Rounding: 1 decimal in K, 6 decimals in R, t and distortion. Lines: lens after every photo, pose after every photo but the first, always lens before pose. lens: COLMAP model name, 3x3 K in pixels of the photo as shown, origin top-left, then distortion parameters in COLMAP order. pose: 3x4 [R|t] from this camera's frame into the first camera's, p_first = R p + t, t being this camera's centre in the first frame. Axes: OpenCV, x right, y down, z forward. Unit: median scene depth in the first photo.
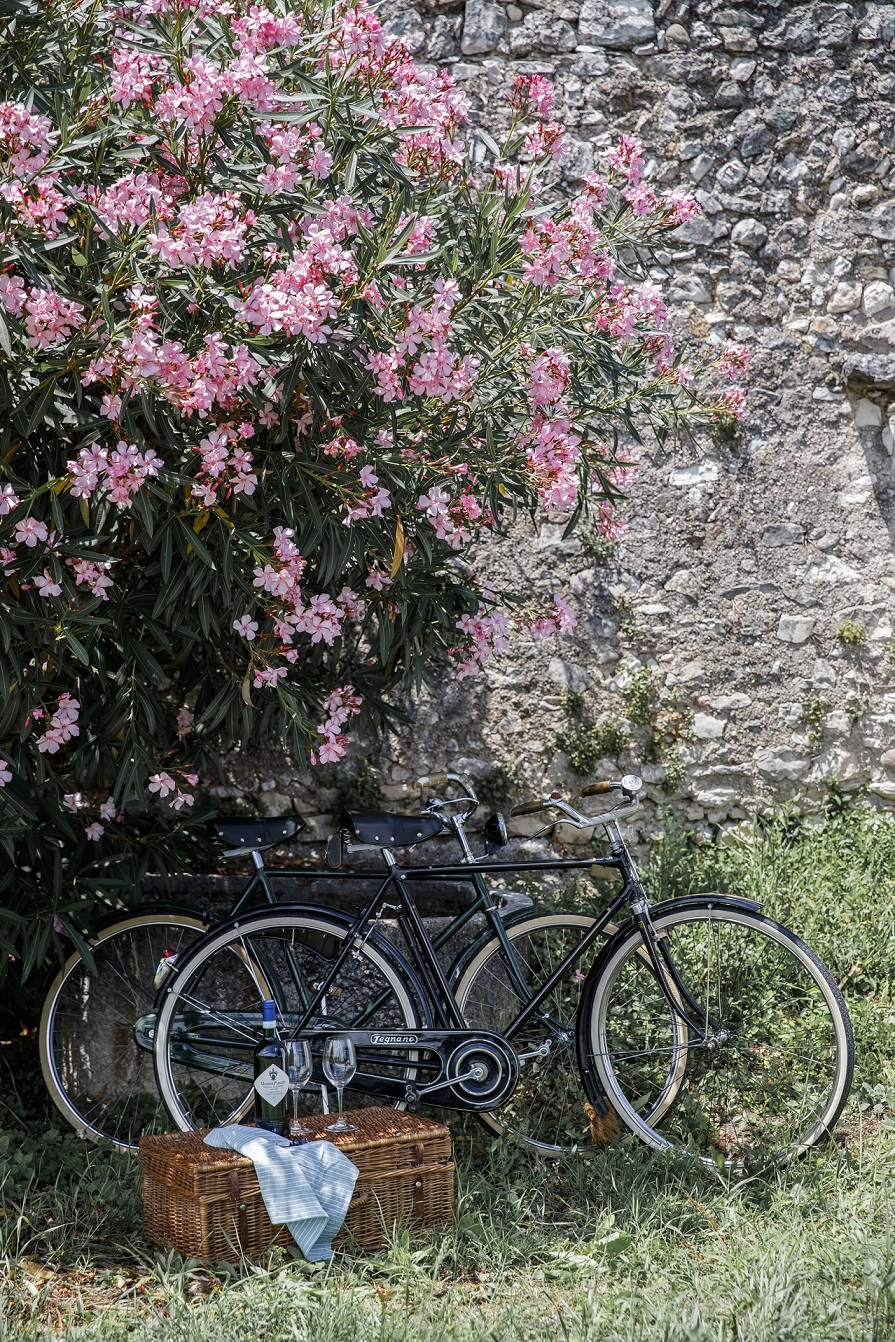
lens RADIAL K [[2528.0, 0, 456.1], [0, 2528.0, 659.6], [0, 0, 1]] dist [0.213716, 0.000000]
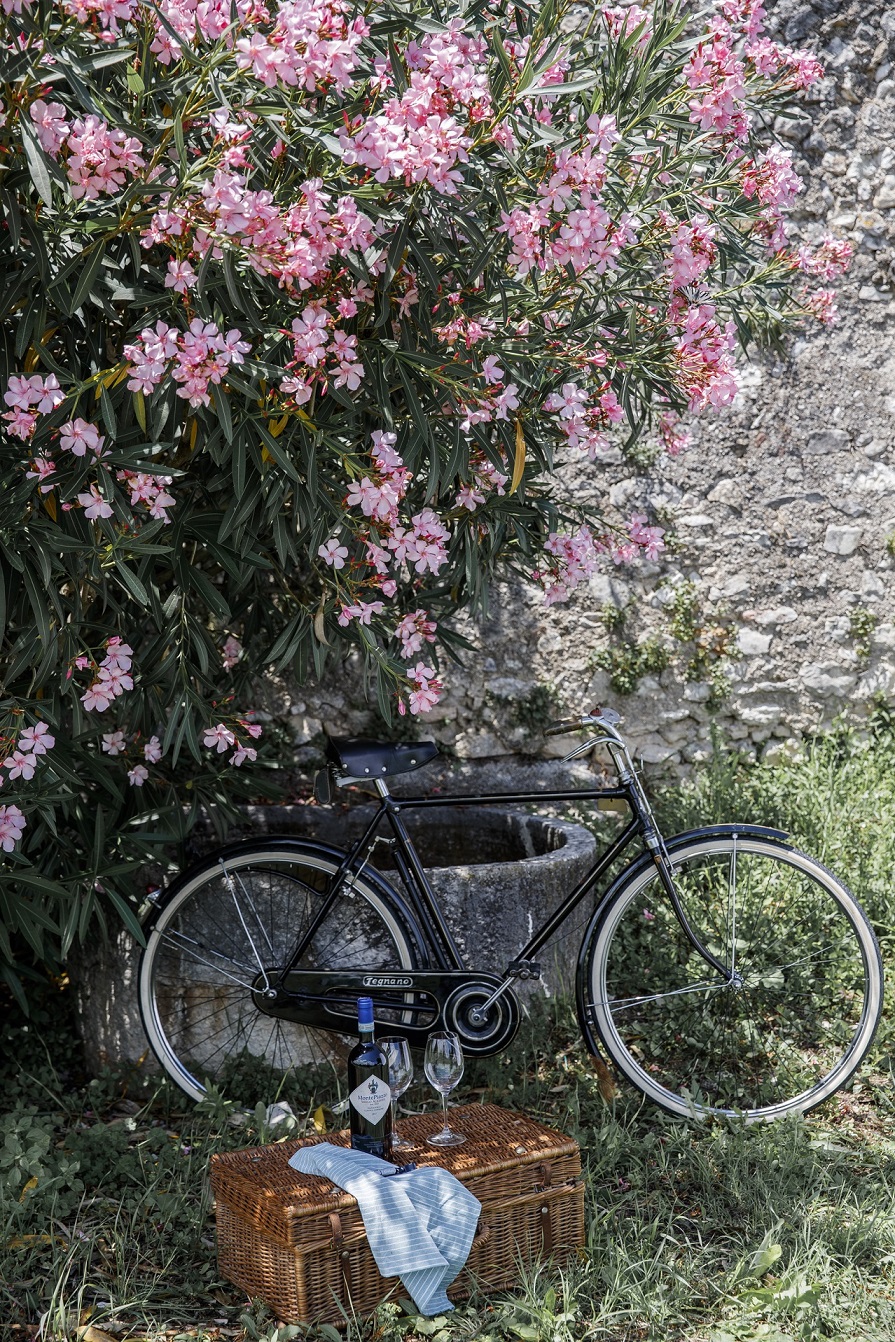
lens RADIAL K [[2087.8, 0, 480.6], [0, 2087.8, 664.9], [0, 0, 1]] dist [0.169275, 0.000000]
pose [[0.998205, -0.008765, 0.059242, -0.067437], [0.005513, 0.998480, 0.054833, -0.012115], [-0.059632, -0.054408, 0.996737, 0.277179]]
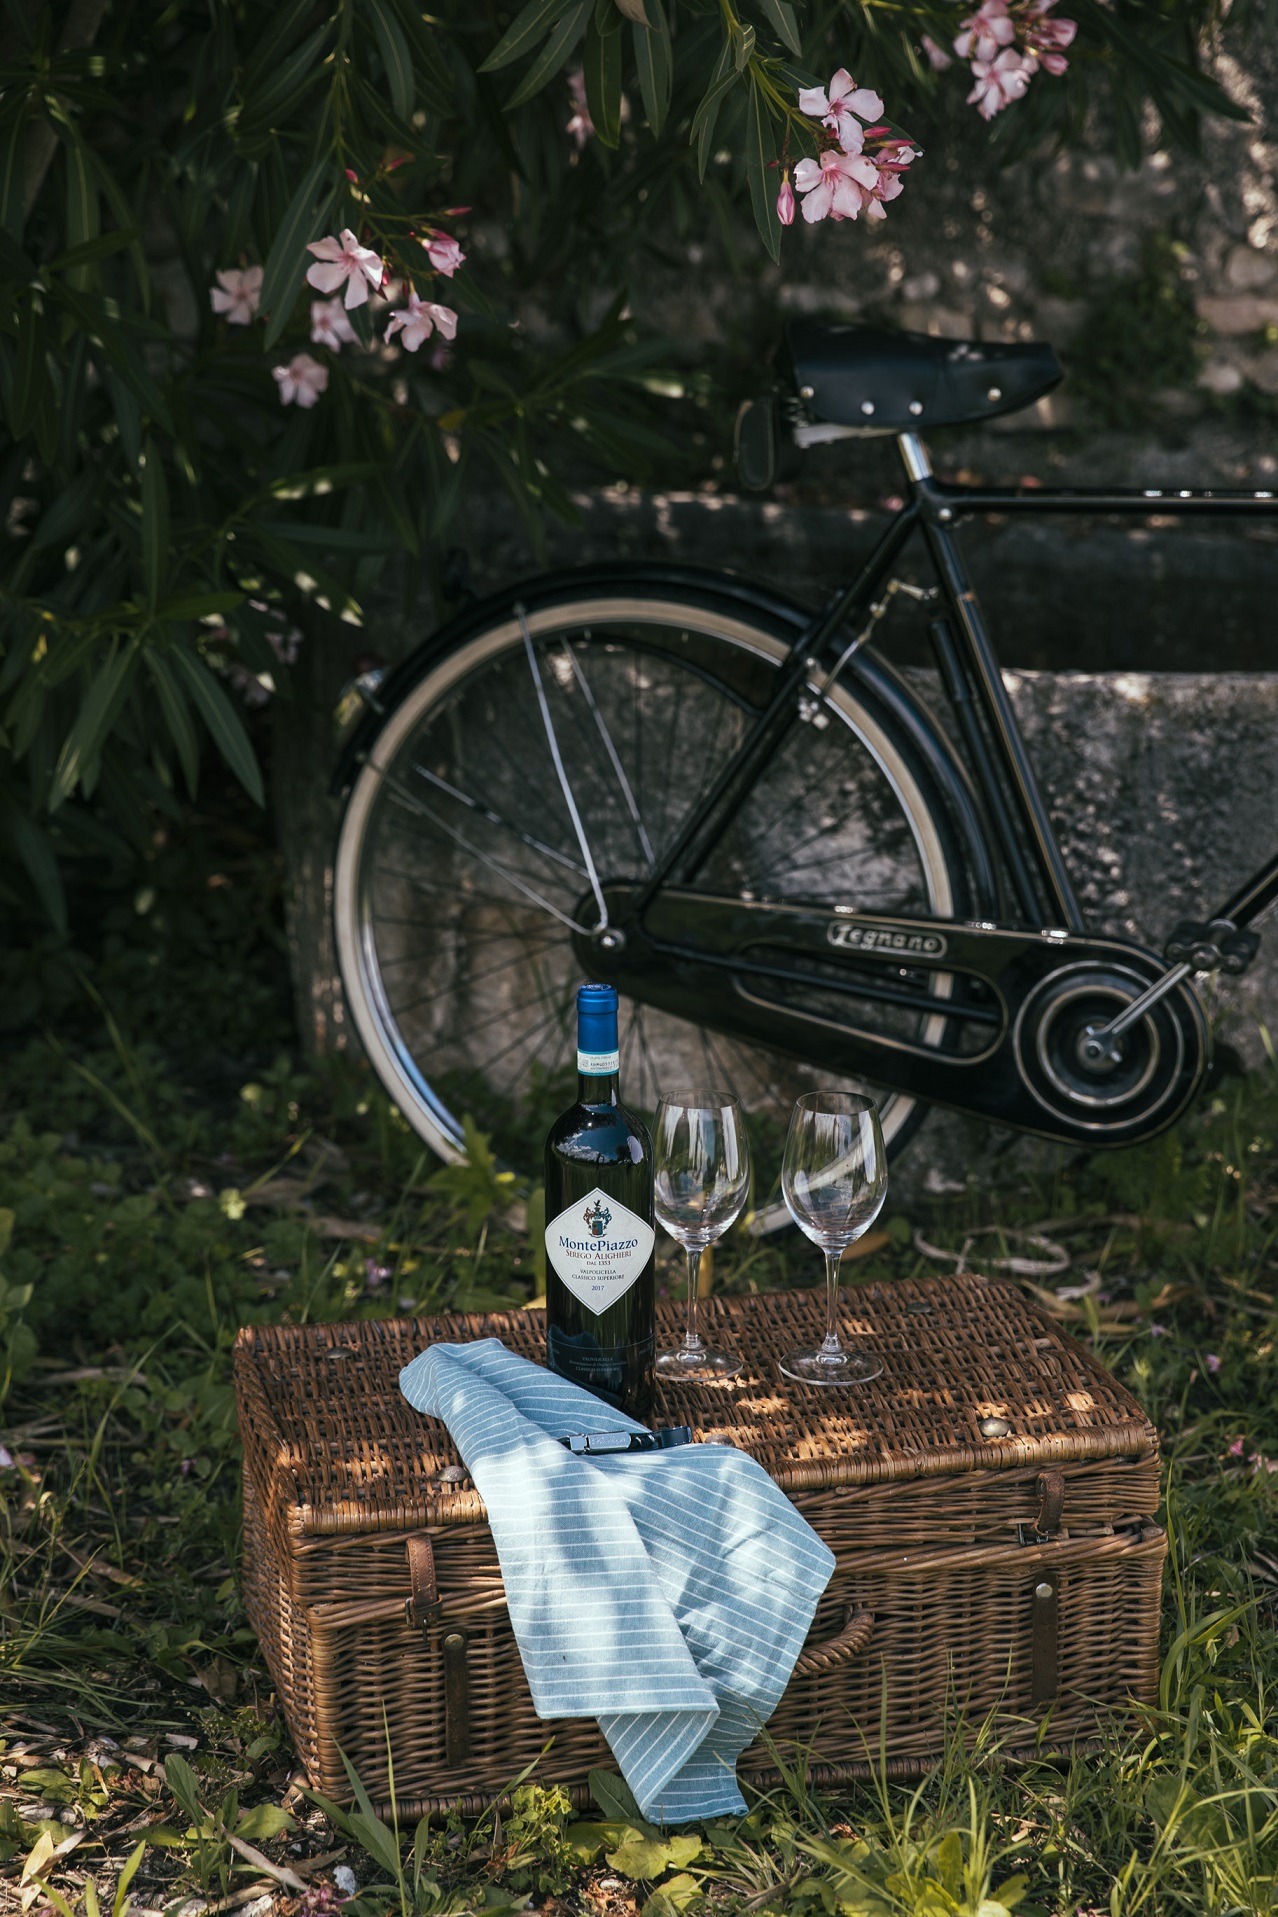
lens RADIAL K [[3731.2, 0, 609.4], [0, 3731.2, 999.6], [0, 0, 1]] dist [0.211117, 0.000000]
pose [[0.972605, 0.086418, -0.215805, 0.023868], [-0.033100, 0.970358, 0.239396, 0.022742], [0.230096, -0.225695, 0.946635, 0.501403]]
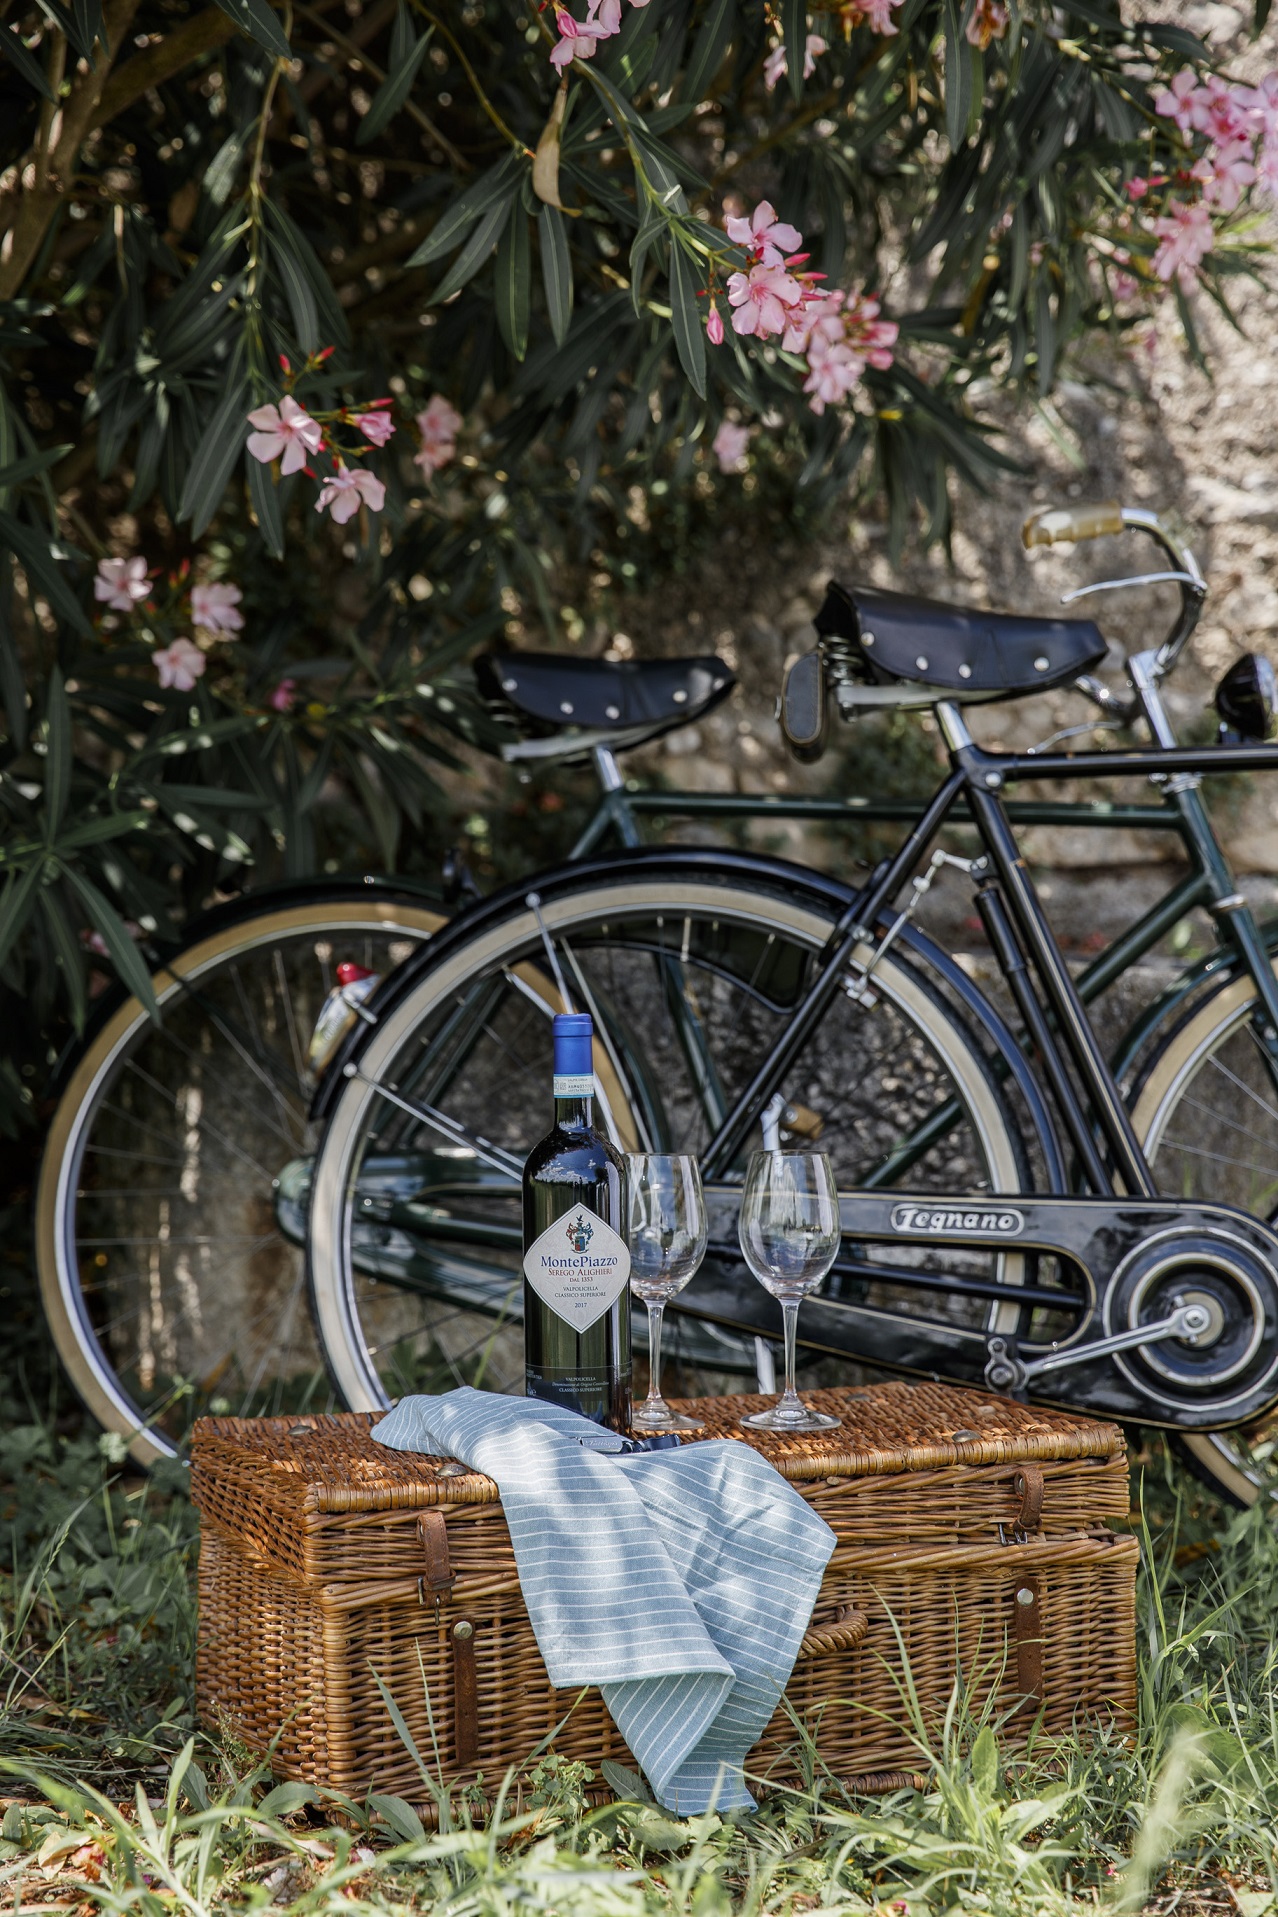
lens RADIAL K [[3731.2, 0, 619.1], [0, 3731.2, 955.6], [0, 0, 1]] dist [0.211117, 0.000000]
pose [[0.992641, 0.022586, -0.118968, -0.009743], [-0.022565, 0.999744, 0.001522, 0.111609], [0.118972, 0.001173, 0.992897, 0.465841]]
